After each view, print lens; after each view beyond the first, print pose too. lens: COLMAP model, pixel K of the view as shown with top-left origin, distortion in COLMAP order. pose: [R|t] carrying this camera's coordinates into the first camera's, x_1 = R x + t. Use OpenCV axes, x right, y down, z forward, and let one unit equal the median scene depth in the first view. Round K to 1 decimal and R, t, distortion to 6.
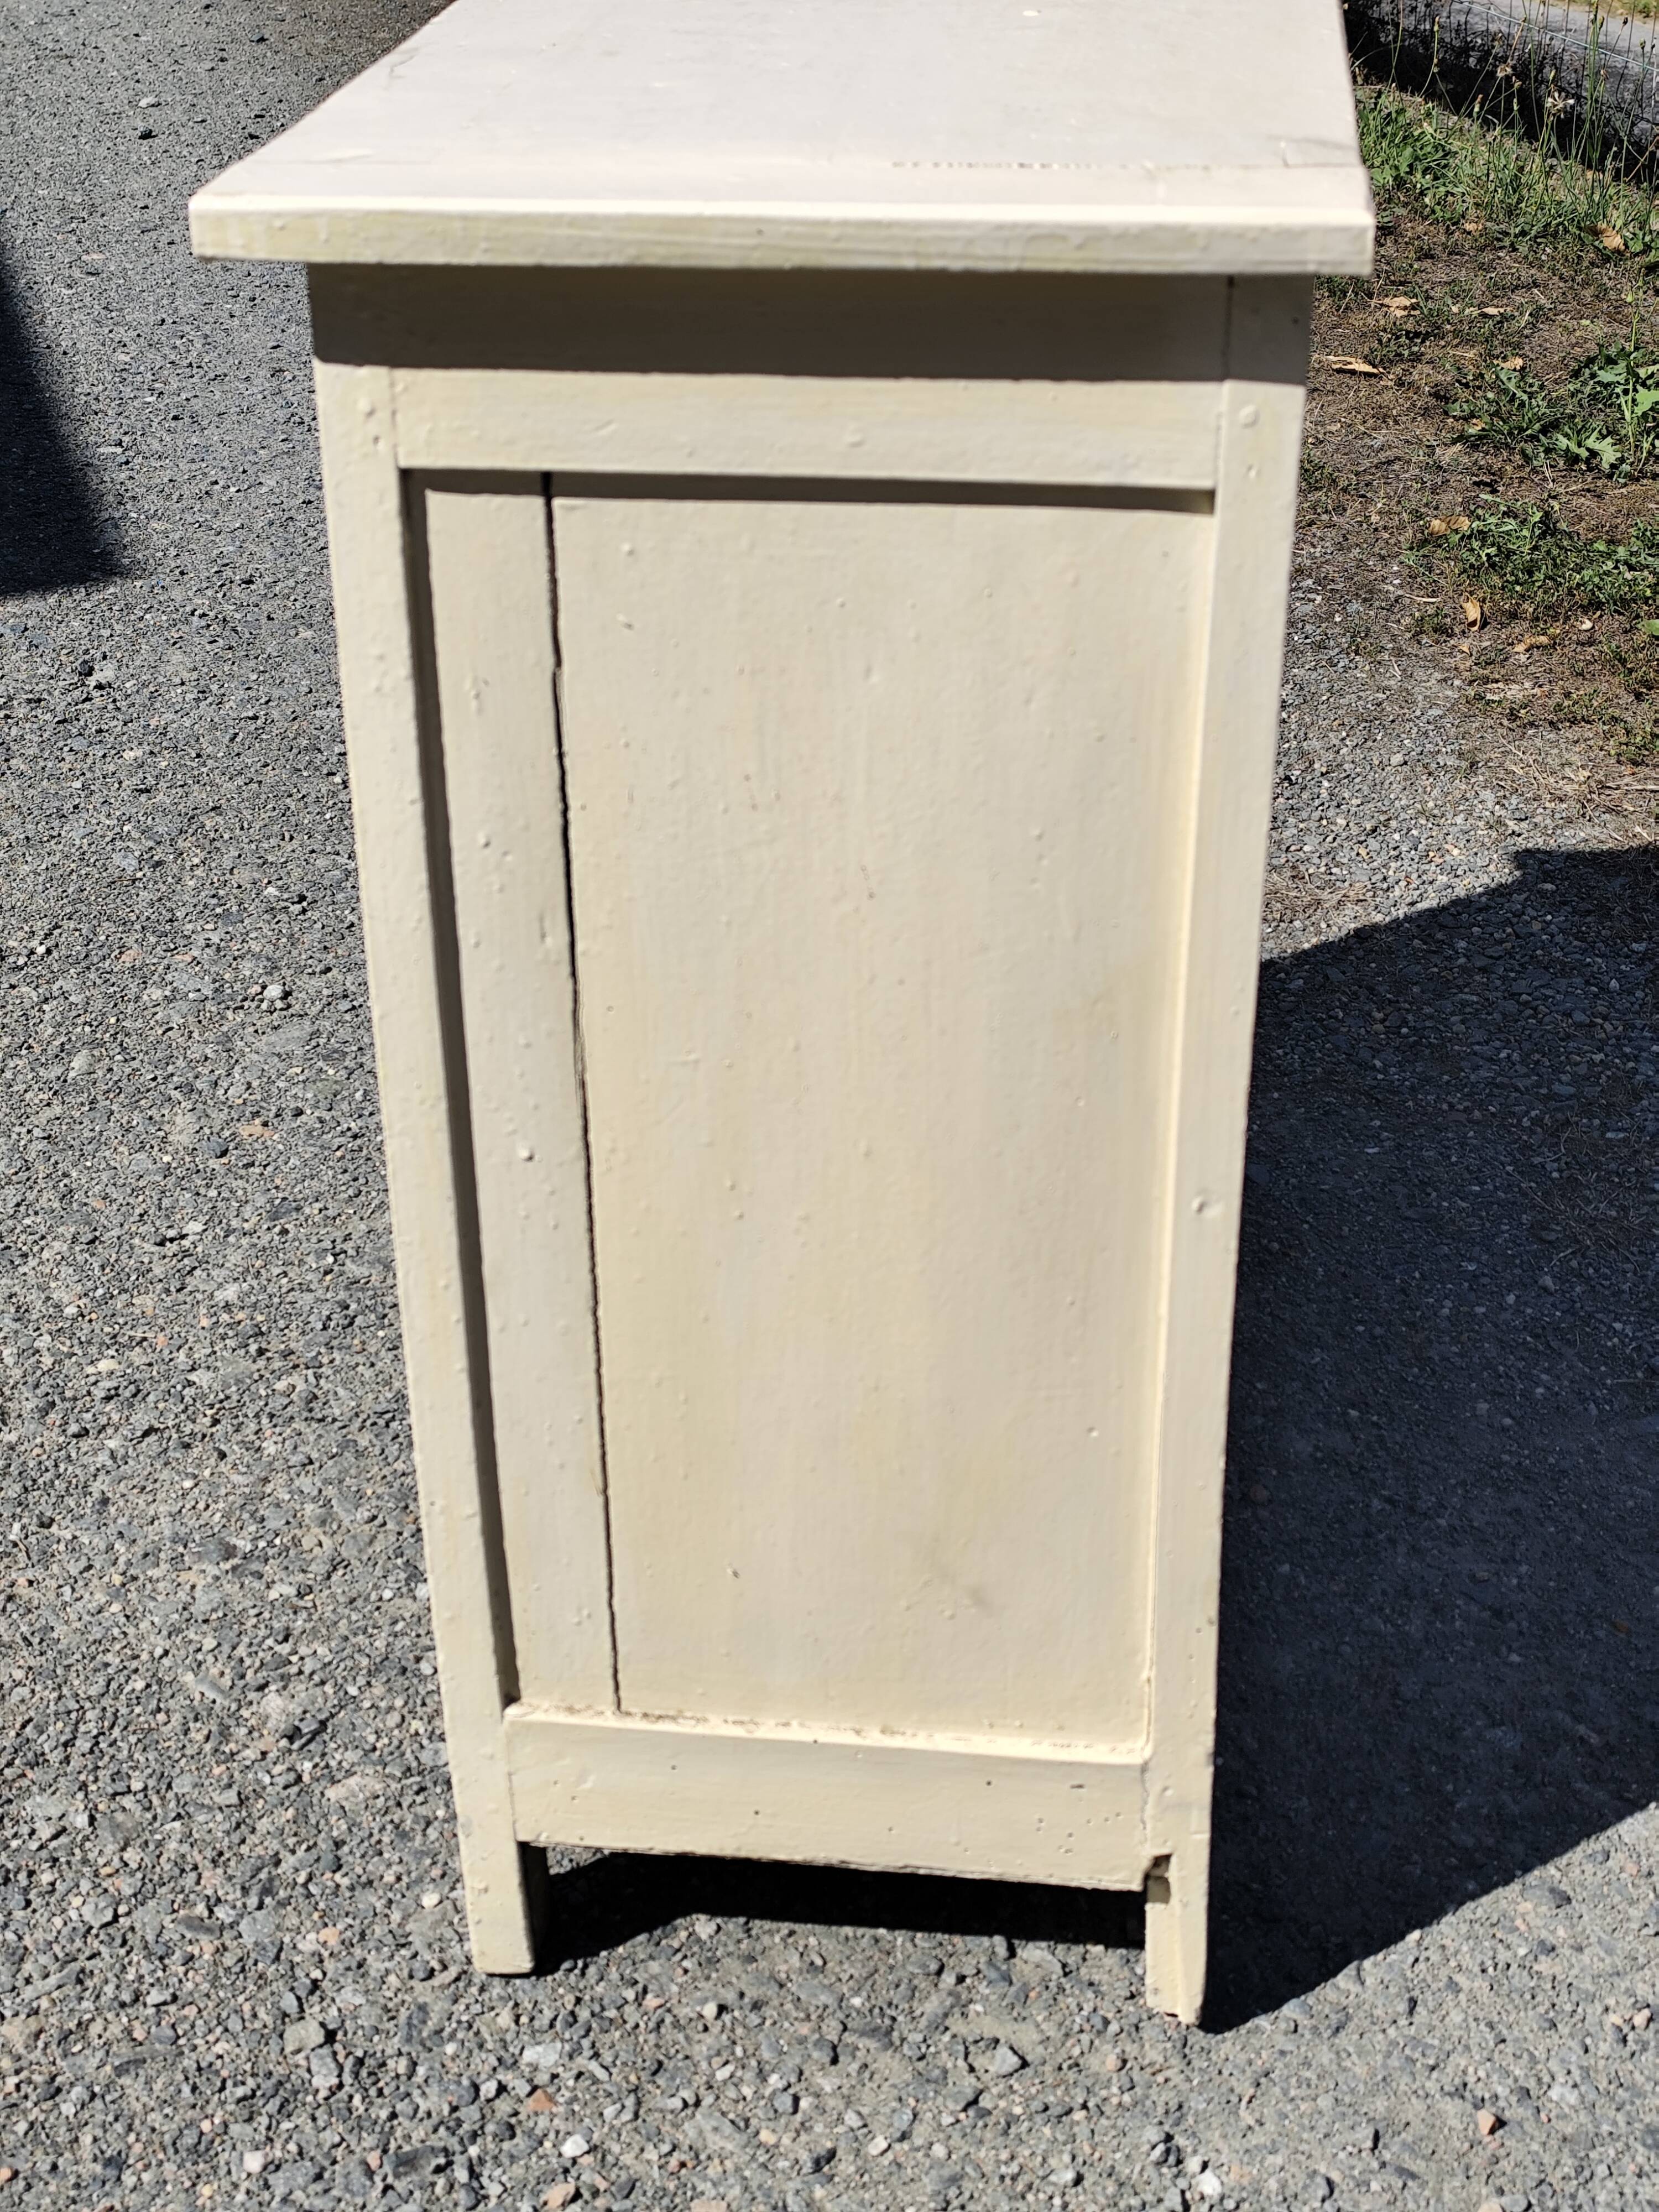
lens RADIAL K [[3033.7, 0, 833.5], [0, 3033.7, 1068.8], [0, 0, 1]] dist [0.125026, -0.385044]
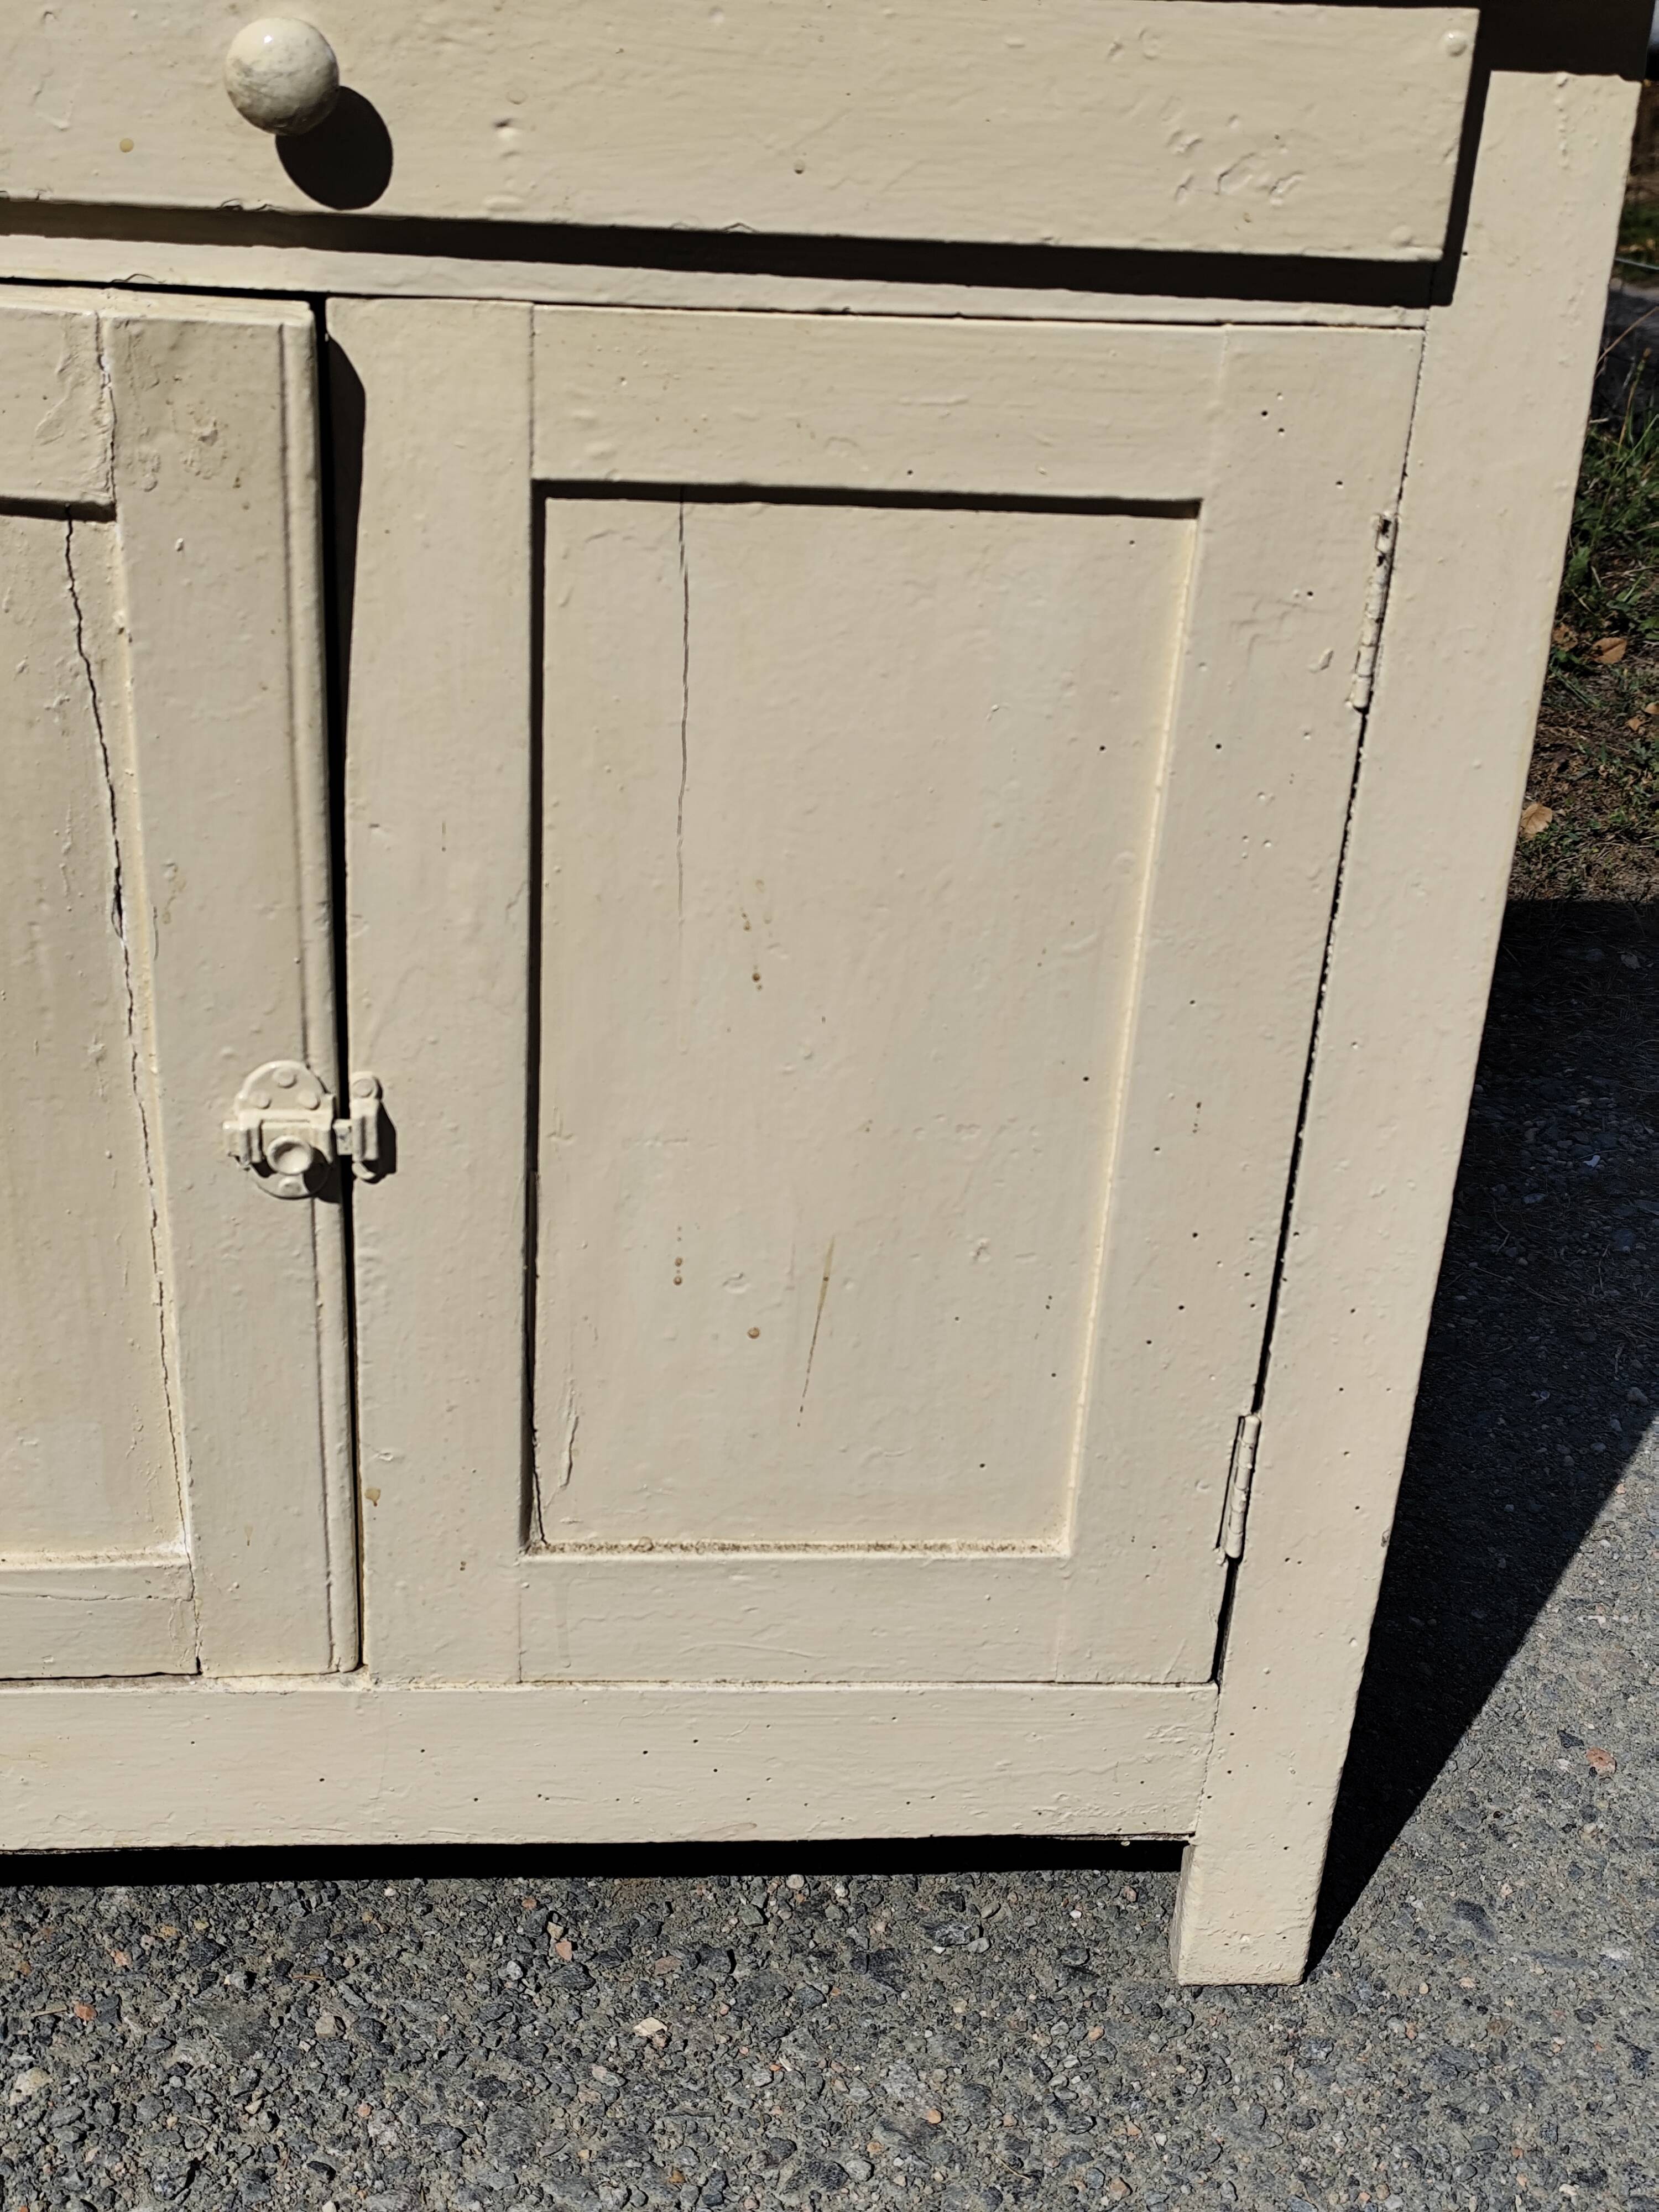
lens RADIAL K [[3028.8, 0, 829.5], [0, 3028.8, 1106.0], [0, 0, 1]] dist [0.123892, -0.358802]
pose [[0.871969, -0.200150, 0.446777, -0.356020], [0.189841, 0.979439, 0.068264, -0.119717], [-0.451253, 0.025292, 0.892037, 0.373466]]
